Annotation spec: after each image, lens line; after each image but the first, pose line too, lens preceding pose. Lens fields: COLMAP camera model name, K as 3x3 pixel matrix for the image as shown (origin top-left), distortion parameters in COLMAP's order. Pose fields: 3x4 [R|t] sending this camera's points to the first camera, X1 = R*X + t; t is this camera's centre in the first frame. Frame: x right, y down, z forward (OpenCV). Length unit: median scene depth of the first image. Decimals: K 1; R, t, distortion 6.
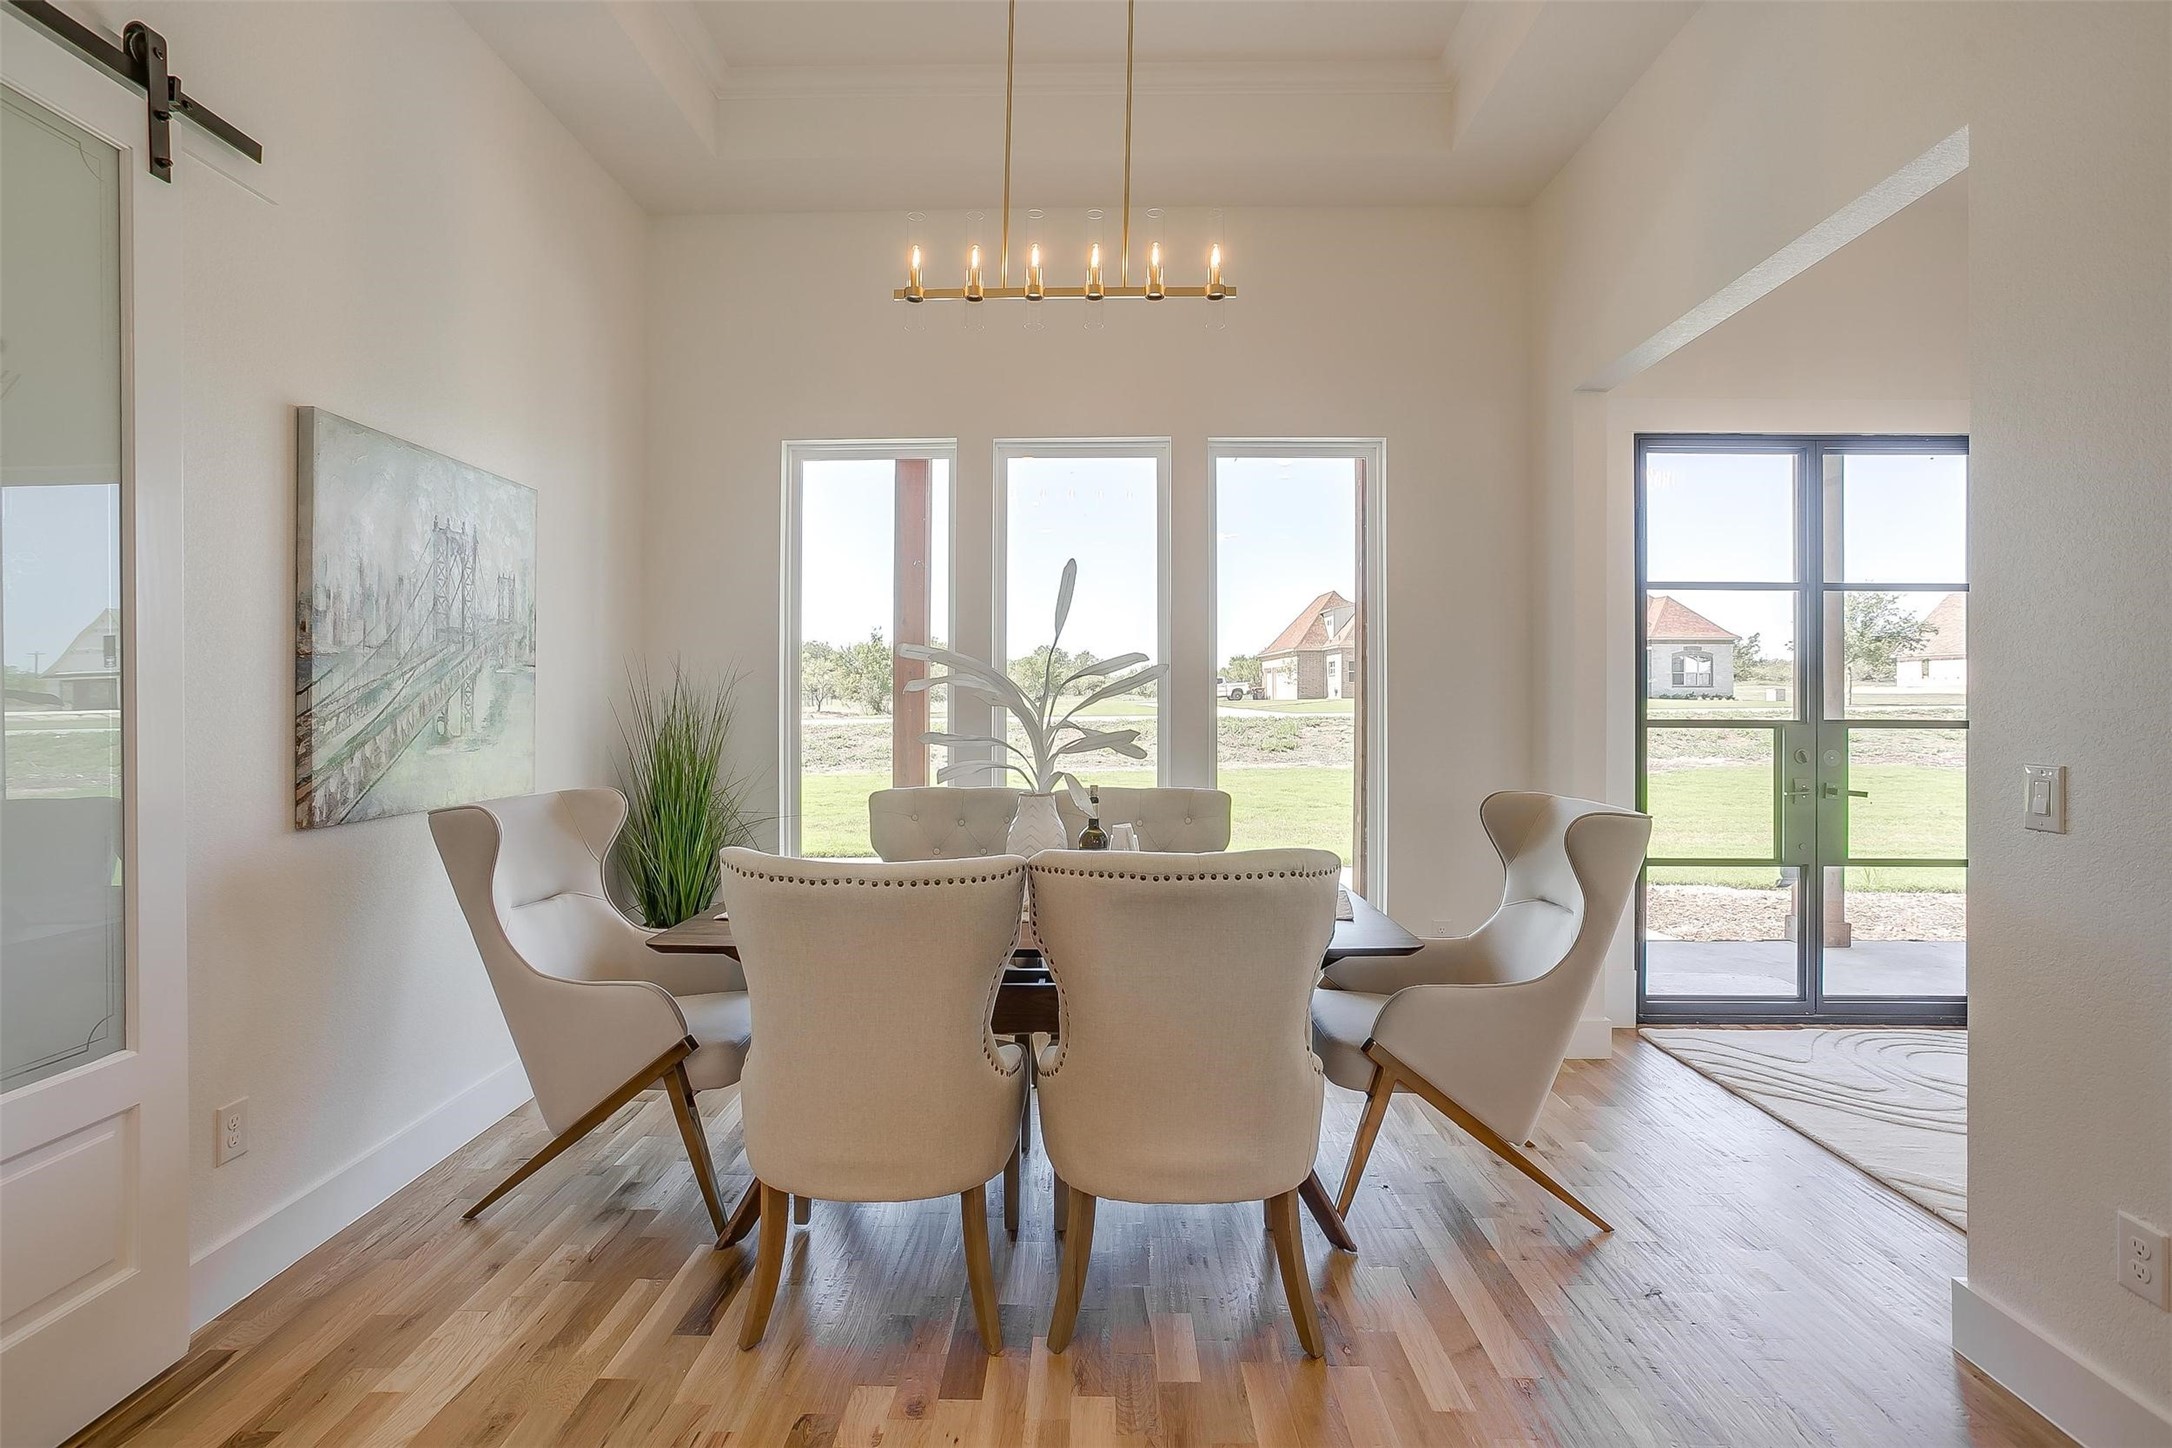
lens RADIAL K [[1065.8, 0, 1084.3], [0, 1065.8, 712.8], [0, 0, 1]] dist [-0.020892, 0.001557]
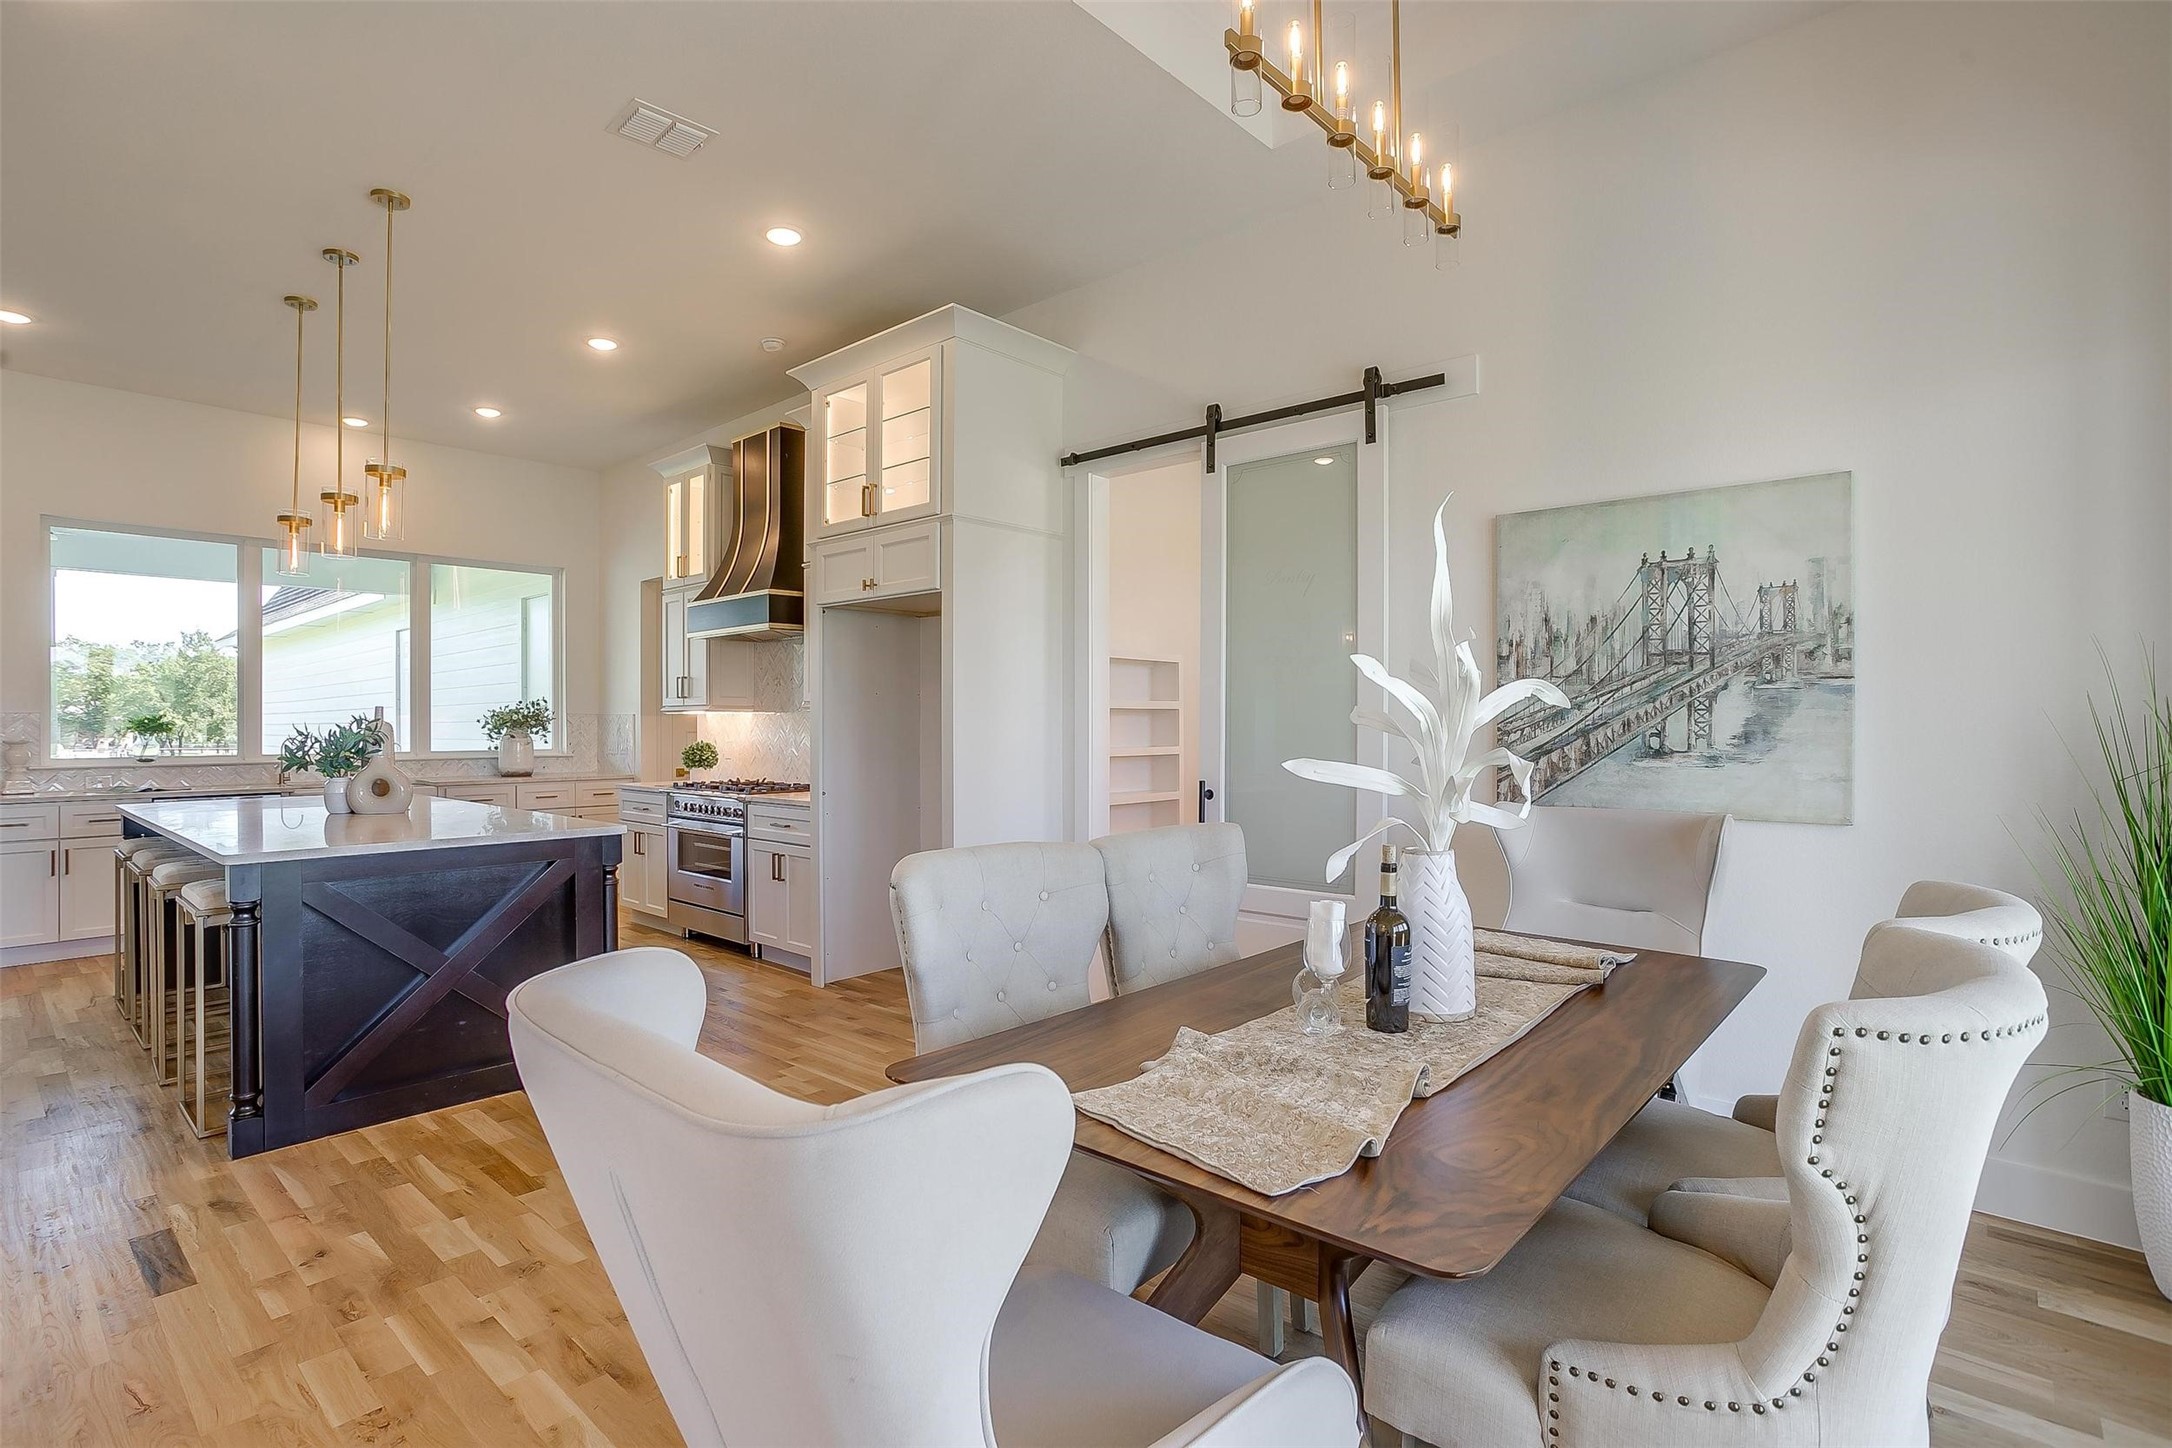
lens RADIAL K [[1065.8, 0, 1089.7], [0, 1065.8, 720.7], [0, 0, 1]] dist [-0.020892, 0.001557]
pose [[-0.650641, -0.006323, -0.759359, 0.595168], [-0.010675, 0.999943, 0.000821, -0.003405], [0.759311, 0.008640, -0.650671, 1.230139]]
